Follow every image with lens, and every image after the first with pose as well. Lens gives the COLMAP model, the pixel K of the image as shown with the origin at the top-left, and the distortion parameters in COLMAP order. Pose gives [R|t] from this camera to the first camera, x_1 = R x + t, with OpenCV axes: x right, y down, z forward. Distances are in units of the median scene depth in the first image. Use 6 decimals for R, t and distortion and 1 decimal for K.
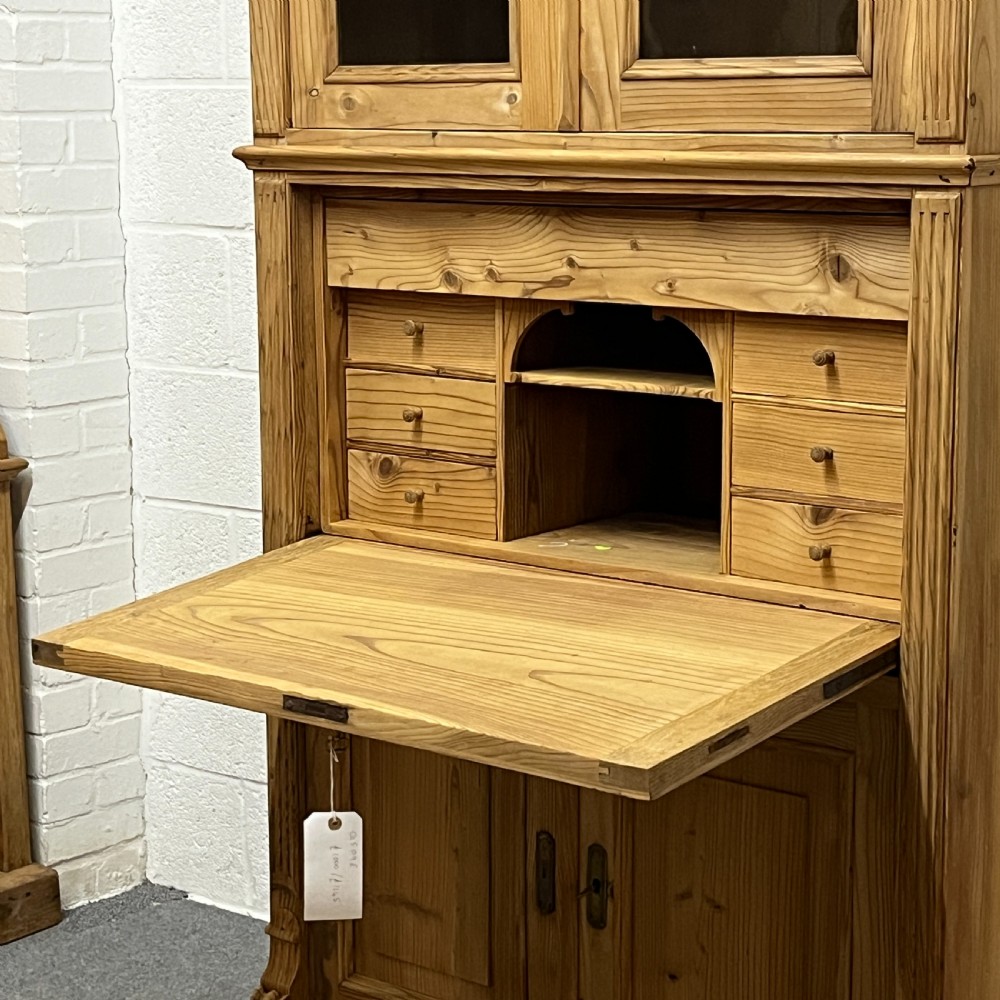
lens RADIAL K [[2380.7, 0, 493.8], [0, 2380.7, 515.2], [0, 0, 1]] dist [0.210959, -1.028098]
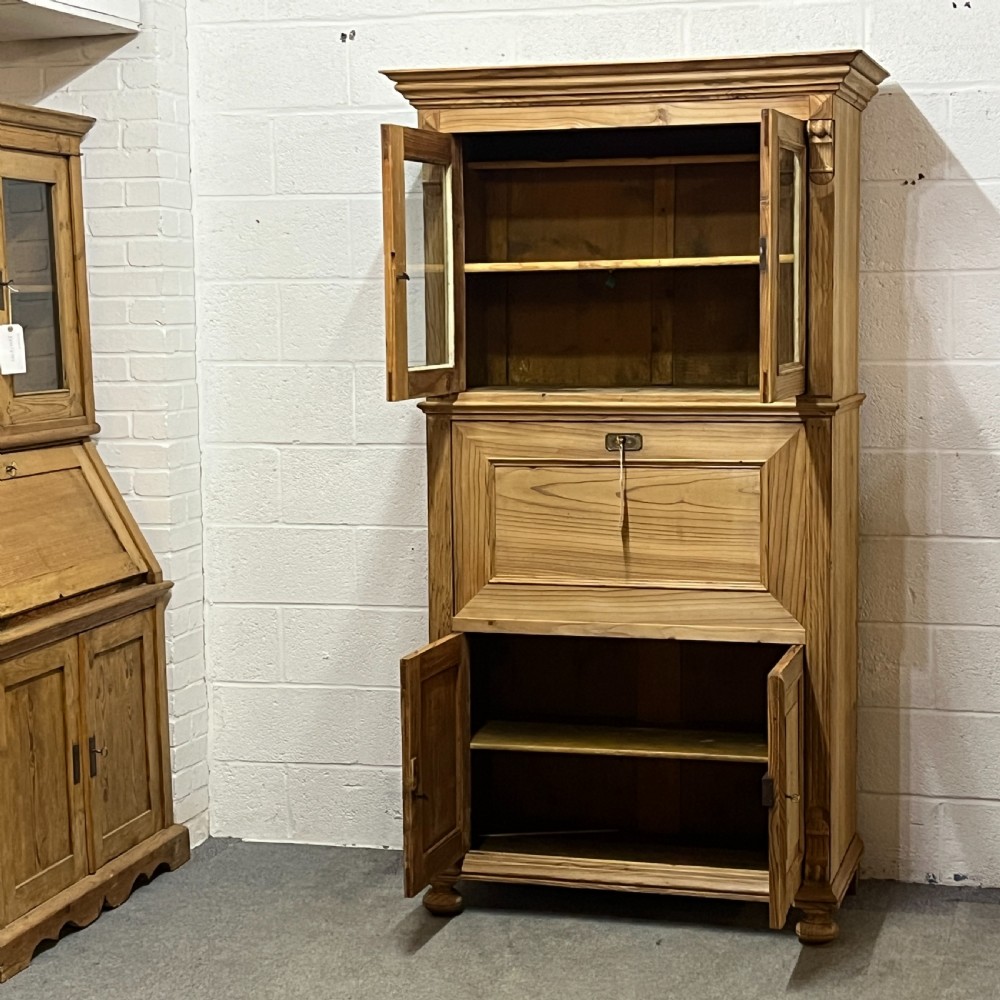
lens RADIAL K [[2067.7, 0, 509.9], [0, 2067.7, 510.0], [0, 0, 1]] dist [0.189793, -0.843891]
pose [[0.914226, -0.043043, 0.402912, -0.759070], [0.075132, 0.995107, -0.064171, 0.052052], [-0.398178, 0.088939, 0.912986, -0.604107]]
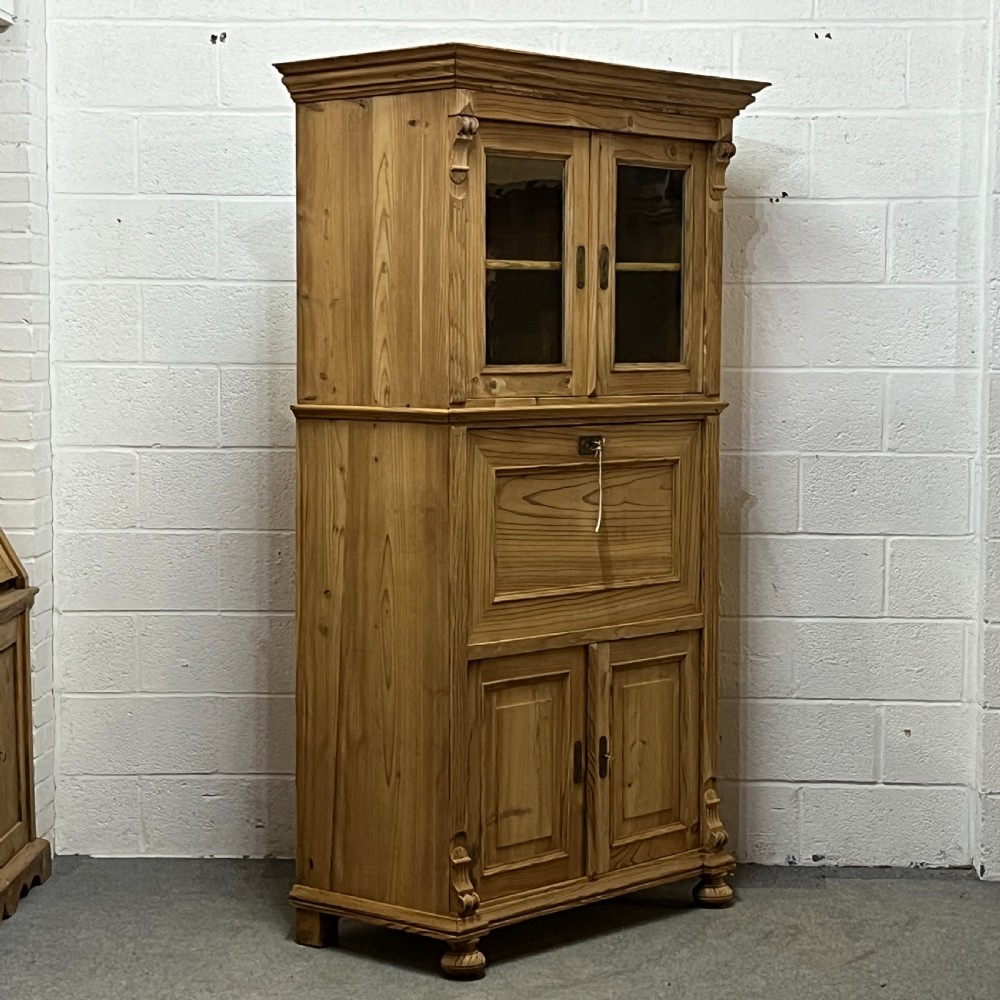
lens RADIAL K [[2380.7, 0, 493.8], [0, 2380.7, 515.2], [0, 0, 1]] dist [0.210959, -1.028098]
pose [[0.800954, -0.034064, 0.597756, -1.243080], [0.095270, 0.992911, -0.071074, 0.100497], [-0.591098, 0.113876, 0.798521, -0.693093]]
